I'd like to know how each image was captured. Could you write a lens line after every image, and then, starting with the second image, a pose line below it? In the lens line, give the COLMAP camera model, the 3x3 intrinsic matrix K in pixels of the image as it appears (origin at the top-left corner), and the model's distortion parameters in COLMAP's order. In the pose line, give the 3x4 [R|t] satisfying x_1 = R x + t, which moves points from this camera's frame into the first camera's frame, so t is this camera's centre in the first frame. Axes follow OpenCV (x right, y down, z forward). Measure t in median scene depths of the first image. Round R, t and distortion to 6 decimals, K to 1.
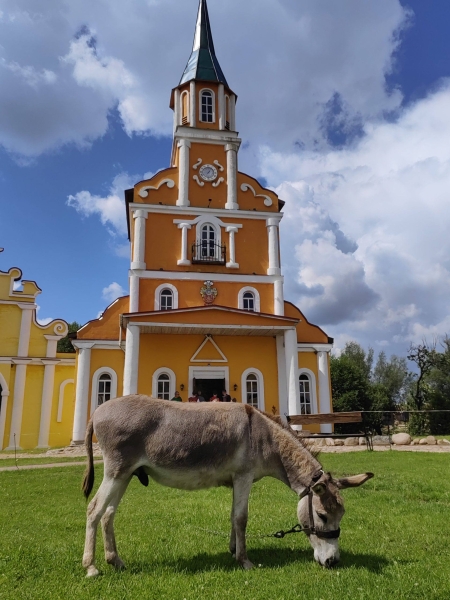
lens RADIAL K [[432.8, 0, 225.0], [0, 432.8, 300.0], [0, 0, 1]] dist [0.017378, -0.002150]
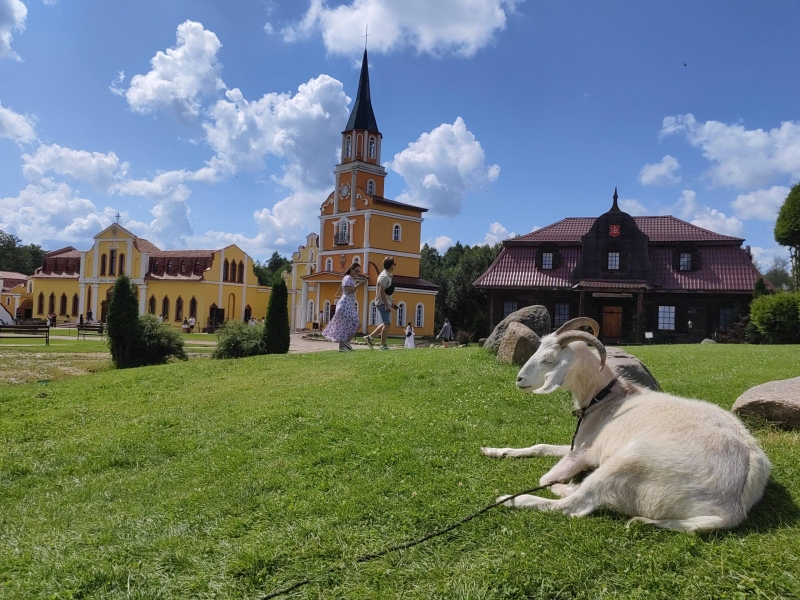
lens RADIAL K [[577.0, 0, 400.0], [0, 577.0, 300.0], [0, 0, 1]] dist [0.017378, -0.002150]
pose [[0.578908, 0.008645, -0.815347, 2.081872], [0.143439, 0.983271, 0.112269, -0.091144], [0.802677, -0.181946, 0.567984, -0.247151]]
